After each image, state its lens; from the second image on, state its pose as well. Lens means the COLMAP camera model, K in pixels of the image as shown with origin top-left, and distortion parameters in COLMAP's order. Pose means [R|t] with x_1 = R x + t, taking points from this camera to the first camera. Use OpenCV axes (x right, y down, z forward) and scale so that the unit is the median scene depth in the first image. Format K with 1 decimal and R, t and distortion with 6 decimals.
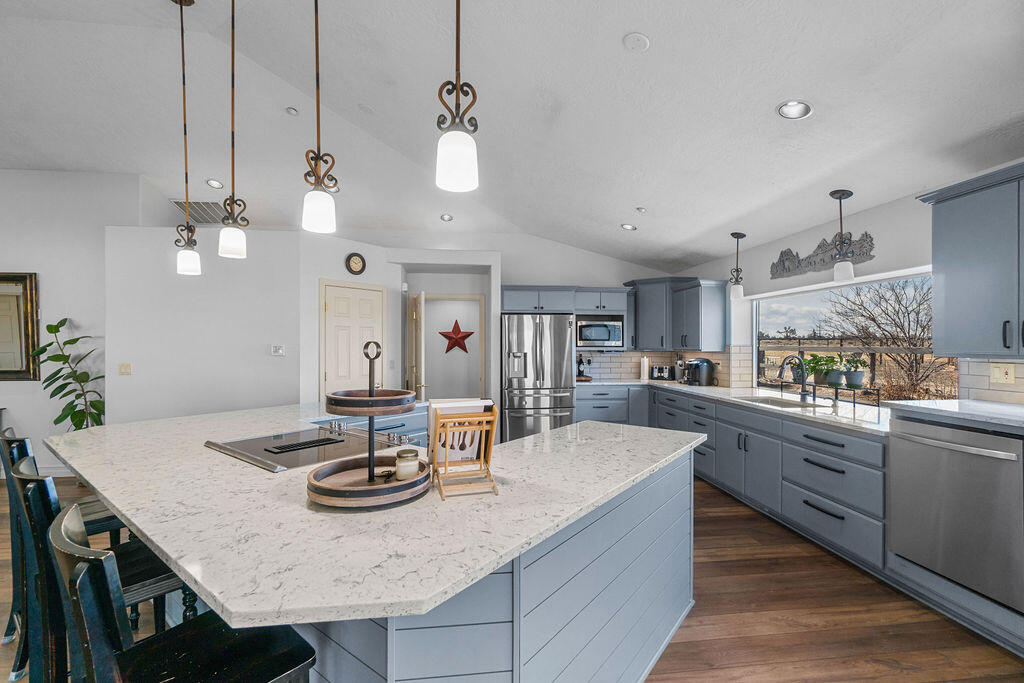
lens RADIAL K [[431.1, 0, 512.0], [0, 431.1, 341.5], [0, 0, 1]] dist [-0.000421, -0.000030]
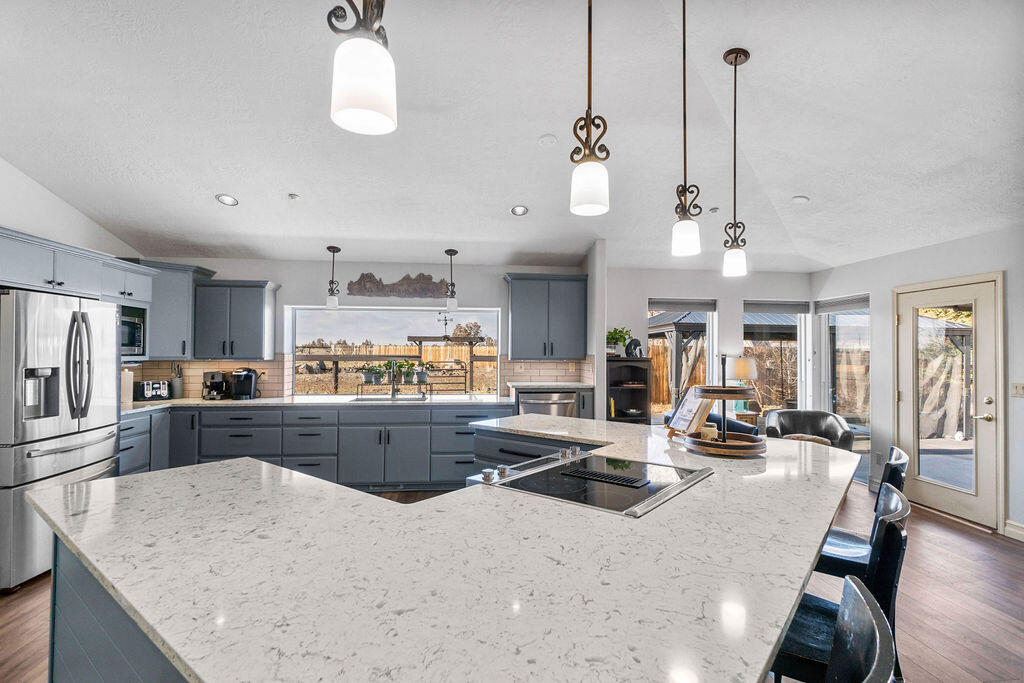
lens RADIAL K [[483.8, 0, 512.0], [0, 483.8, 341.5], [0, 0, 1]] dist [-0.033852, -0.000013]
pose [[0.015822, 0.020952, 0.999655, -0.864891], [-0.009967, 0.999734, -0.020796, 0.000367], [-0.999825, -0.009634, 0.016026, 0.725365]]
